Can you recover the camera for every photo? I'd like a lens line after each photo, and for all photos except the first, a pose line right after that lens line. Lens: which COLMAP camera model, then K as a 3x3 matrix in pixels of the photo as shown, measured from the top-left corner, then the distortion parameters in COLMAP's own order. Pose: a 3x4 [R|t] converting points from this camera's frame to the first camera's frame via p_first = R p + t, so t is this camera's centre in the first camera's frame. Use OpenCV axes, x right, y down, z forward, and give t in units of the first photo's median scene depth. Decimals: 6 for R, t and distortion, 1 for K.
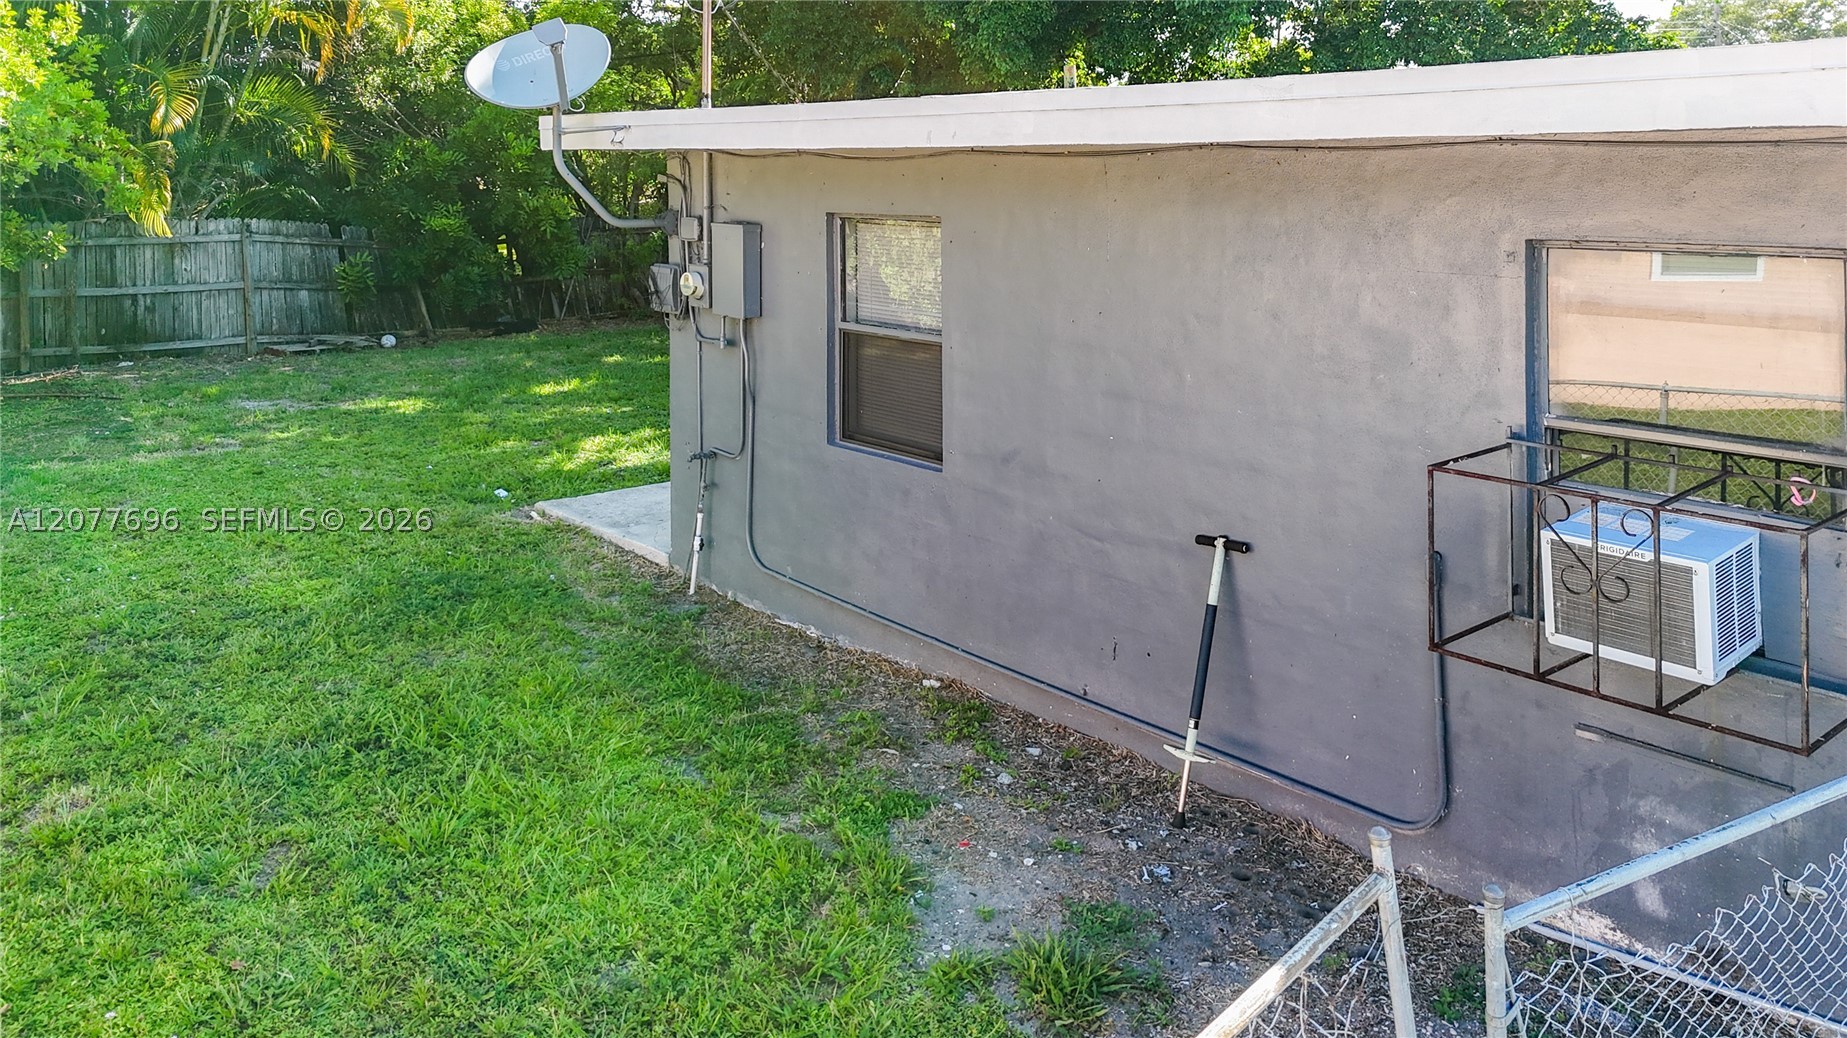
lens RADIAL K [[1330.9, 0, 923.5], [0, 1330.9, 519.0], [0, 0, 1]] dist [0.083099, -0.103036]
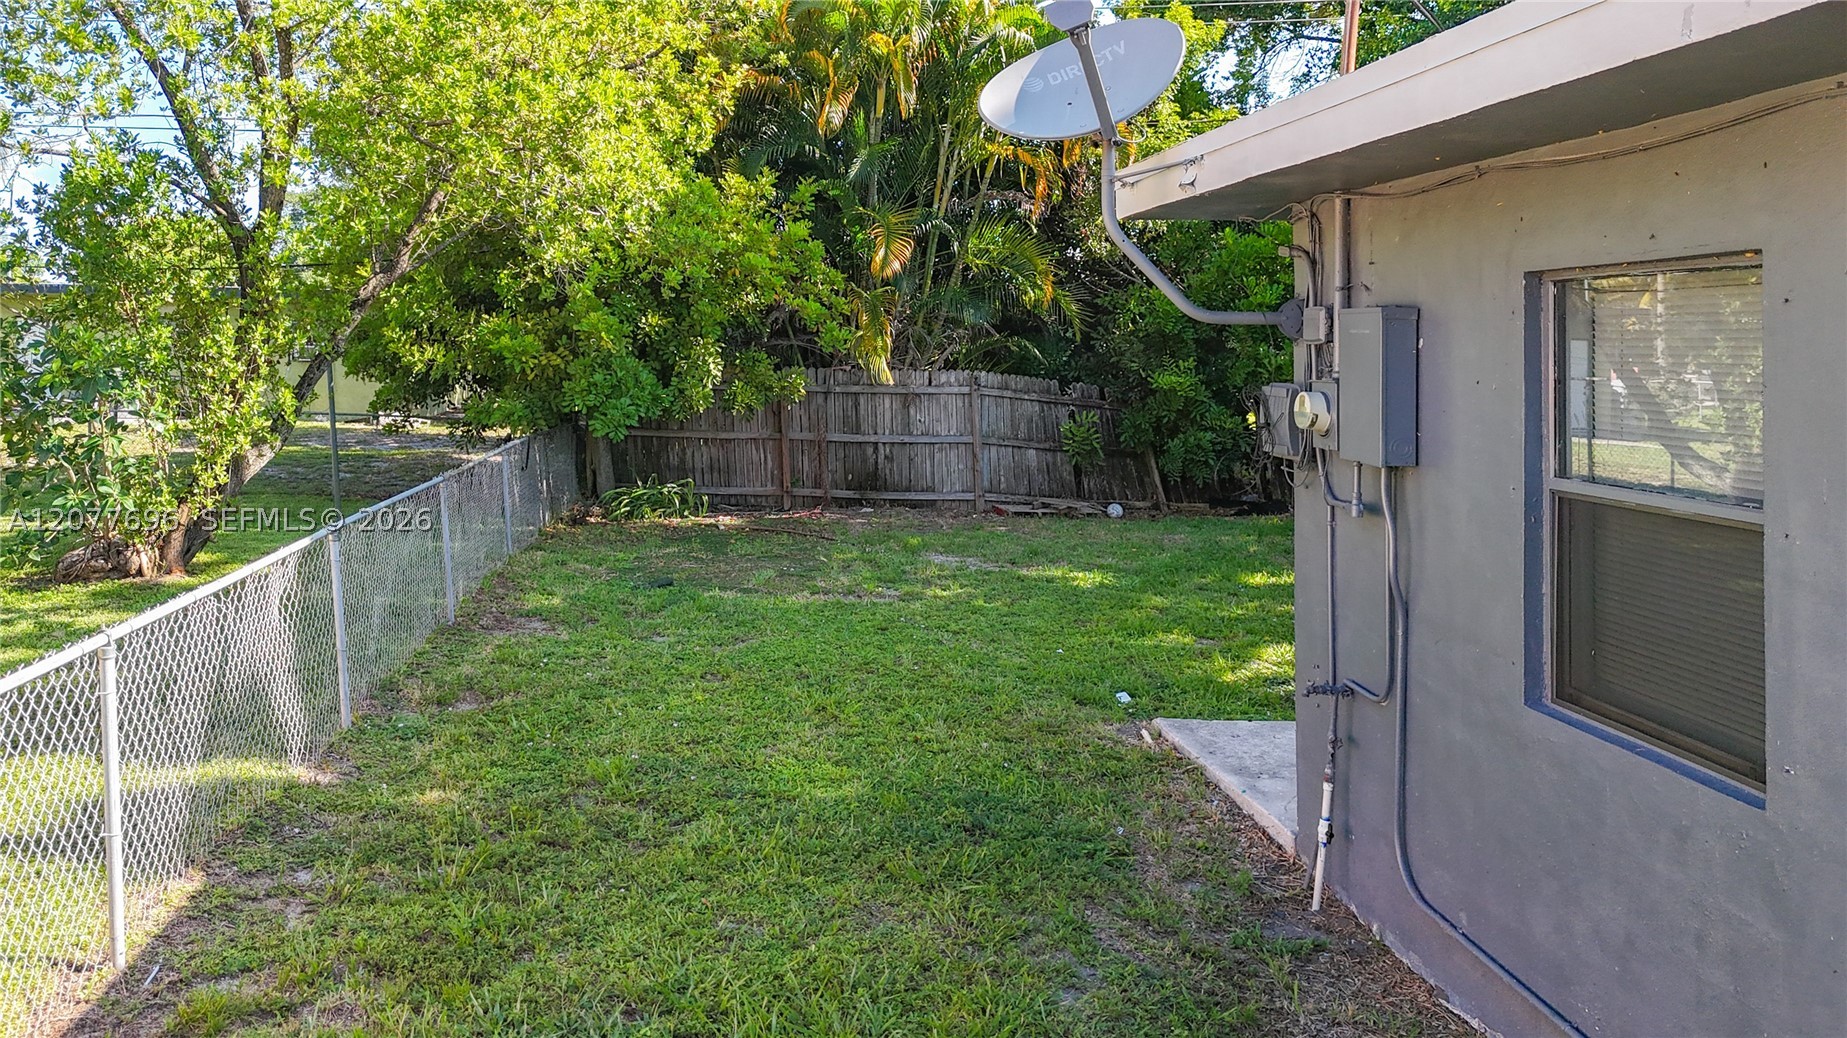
lens RADIAL K [[1260.2, 0, 923.5], [0, 1260.2, 439.1], [0, 0, 1]] dist [0.063157, -0.056223]
pose [[0.780479, 0.038771, -0.623979, 0.042838], [-0.174149, 0.972054, -0.157429, -0.029072], [0.600437, 0.231535, 0.765419, 0.337909]]
